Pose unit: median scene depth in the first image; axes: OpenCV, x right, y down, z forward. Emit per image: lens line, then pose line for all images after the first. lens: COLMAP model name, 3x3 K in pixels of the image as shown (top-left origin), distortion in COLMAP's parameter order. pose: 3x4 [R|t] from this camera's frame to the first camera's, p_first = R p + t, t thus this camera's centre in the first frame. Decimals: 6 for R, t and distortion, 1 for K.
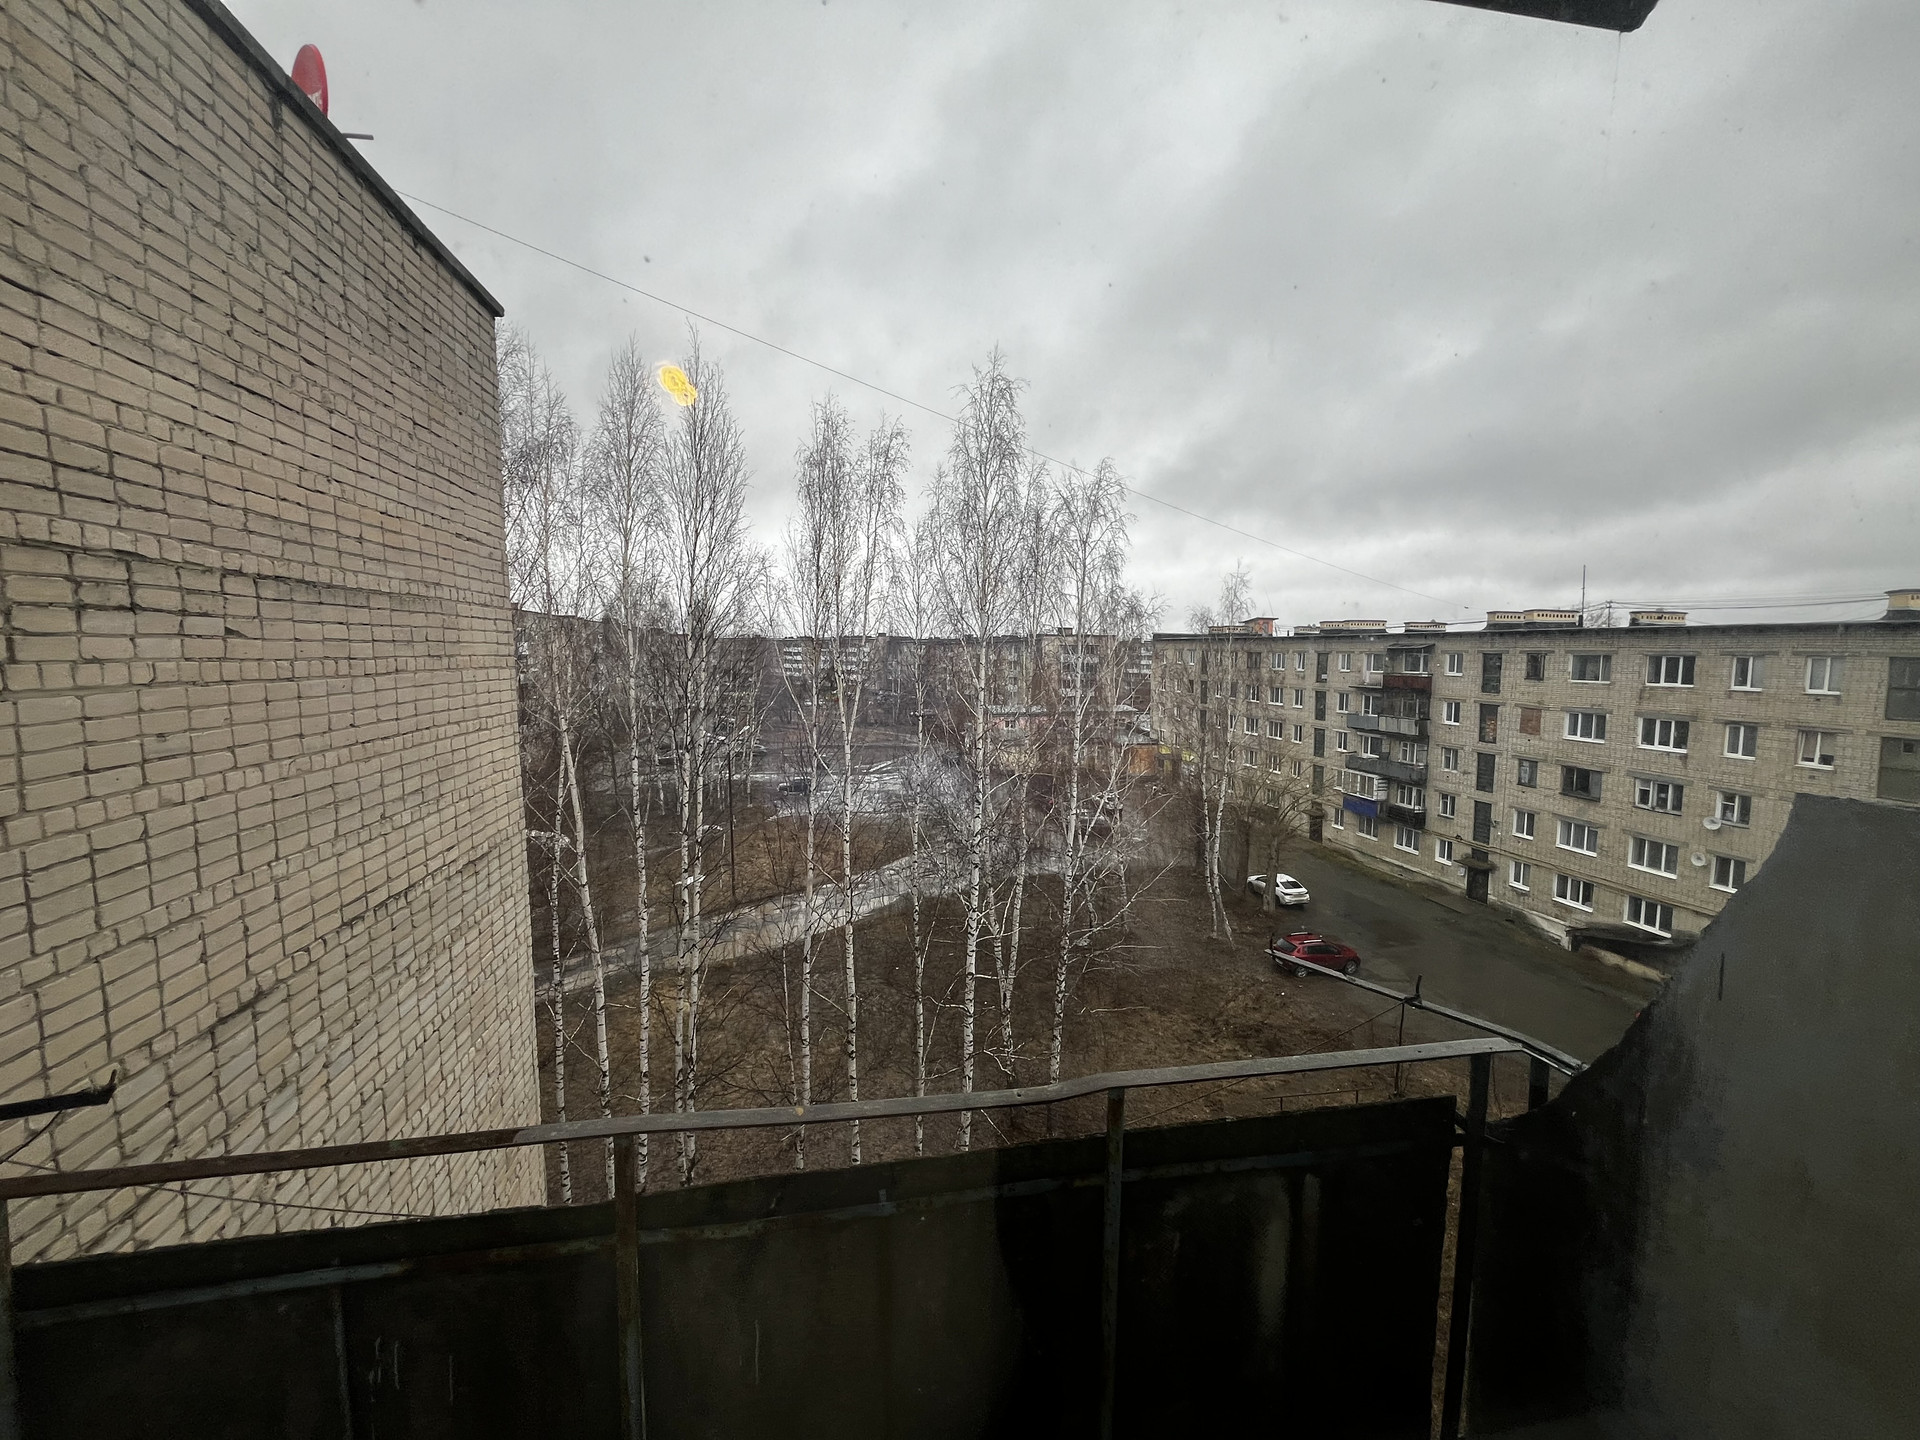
lens RADIAL K [[770.8, 0, 960.0], [0, 770.8, 720.0], [0, 0, 1]] dist [0.000927, 0.000341]
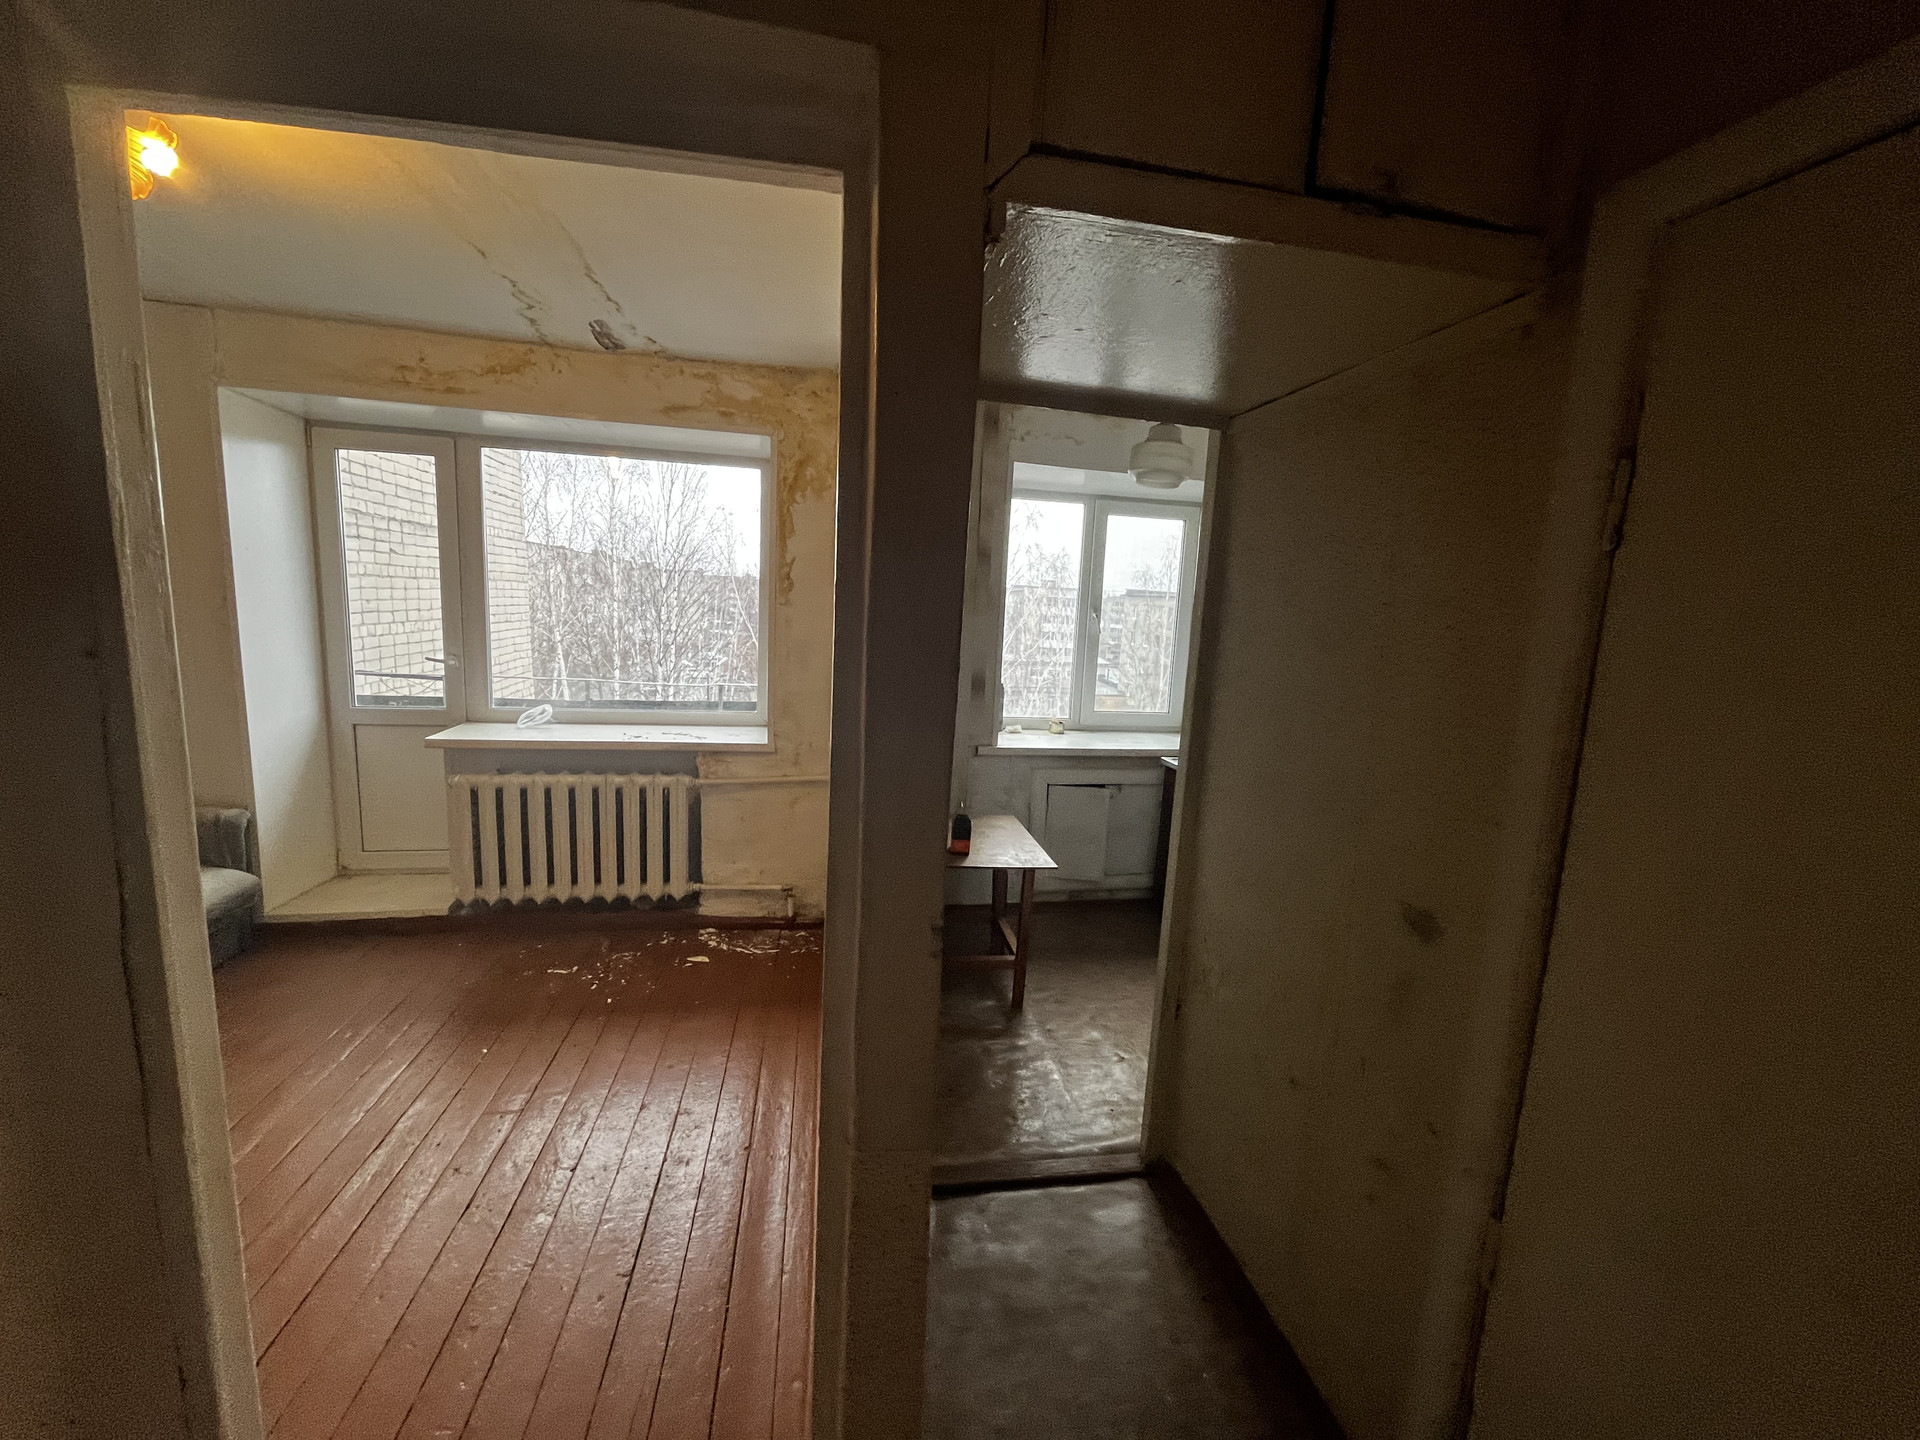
lens RADIAL K [[770.8, 0, 960.0], [0, 770.8, 720.0], [0, 0, 1]] dist [0.000927, 0.000341]
pose [[0.998969, 0.044013, 0.011158, 0.124363], [-0.044647, 0.996883, 0.065049, 0.031715], [-0.008260, -0.065480, 0.997820, -0.254985]]
